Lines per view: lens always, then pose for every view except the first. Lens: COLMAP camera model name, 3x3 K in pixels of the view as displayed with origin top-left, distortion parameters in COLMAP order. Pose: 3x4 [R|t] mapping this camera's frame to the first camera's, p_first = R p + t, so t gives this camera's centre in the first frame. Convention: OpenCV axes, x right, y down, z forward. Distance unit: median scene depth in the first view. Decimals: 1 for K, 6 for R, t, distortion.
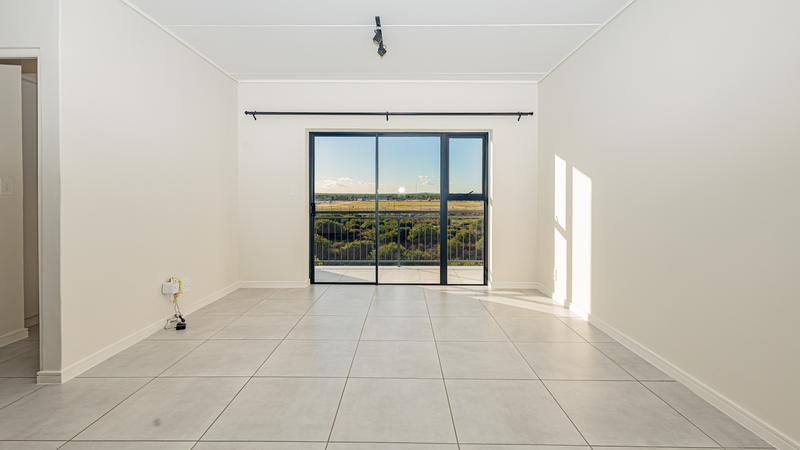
lens RADIAL K [[368.4, 0, 401.4], [0, 368.4, 202.9], [0, 0, 1]] dist [0.009499, -0.000348]
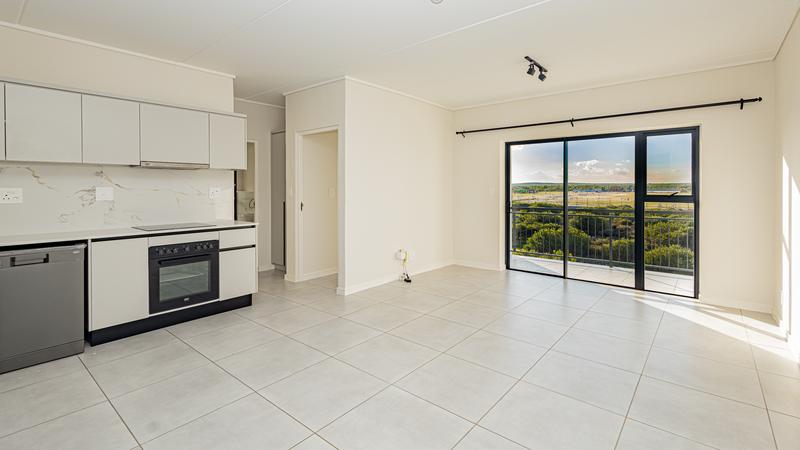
lens RADIAL K [[369.1, 0, 398.5], [0, 369.1, 190.7], [0, 0, 1]] dist [0.012242, -0.000826]
pose [[0.769138, 0.002323, -0.639078, 0.249231], [-0.007231, 0.999961, -0.005067, -0.025694], [0.639041, 0.008518, 0.769125, -0.145859]]
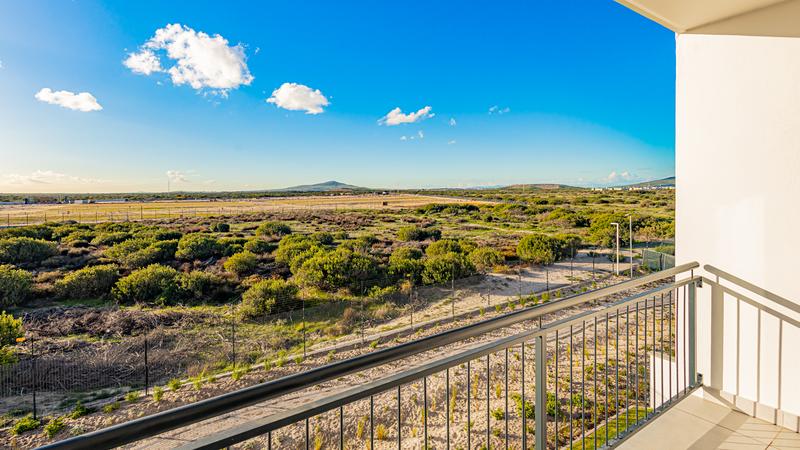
lens RADIAL K [[376.5, 0, 402.7], [0, 376.5, 196.0], [0, 0, 1]] dist [0.001102, -0.000191]
pose [[0.824085, -0.015756, 0.566247, -0.323441], [0.022983, 0.999720, -0.005631, -0.075982], [-0.566000, 0.017654, 0.824216, 1.081516]]
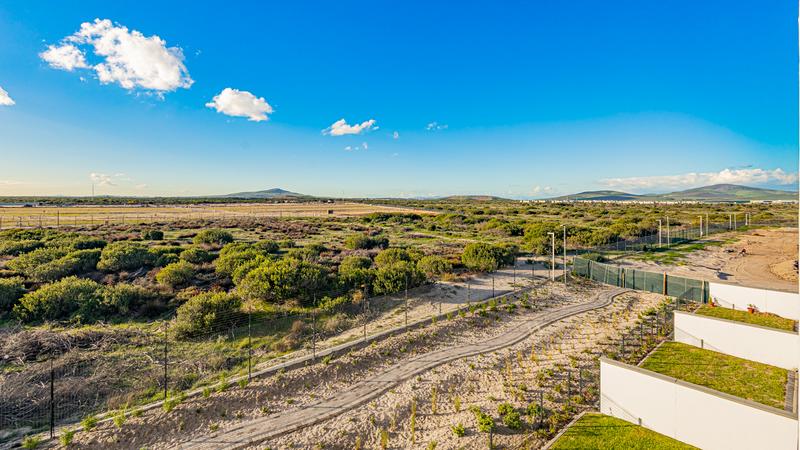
lens RADIAL K [[360.5, 0, 399.7], [0, 360.5, 204.3], [0, 0, 1]] dist [0.011839, -0.005974]
pose [[0.732955, -0.001809, 0.680275, -0.272371], [0.007546, 0.999957, -0.005472, -0.075329], [-0.680235, 0.009144, 0.732937, 1.367899]]
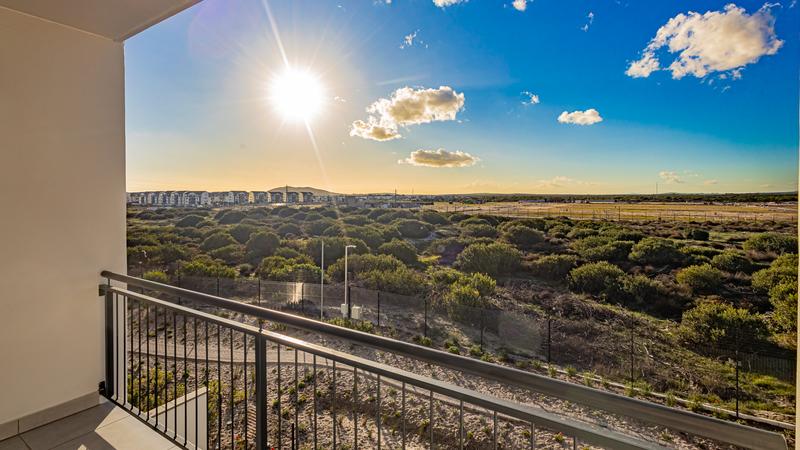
lens RADIAL K [[373.2, 0, 403.7], [0, 373.2, 200.2], [0, 0, 1]] dist [0.019204, -0.000354]
pose [[0.848894, 0.003725, -0.528550, 0.299459], [-0.009163, 0.999929, -0.007669, -0.070918], [0.528484, 0.011353, 0.848868, 1.072500]]
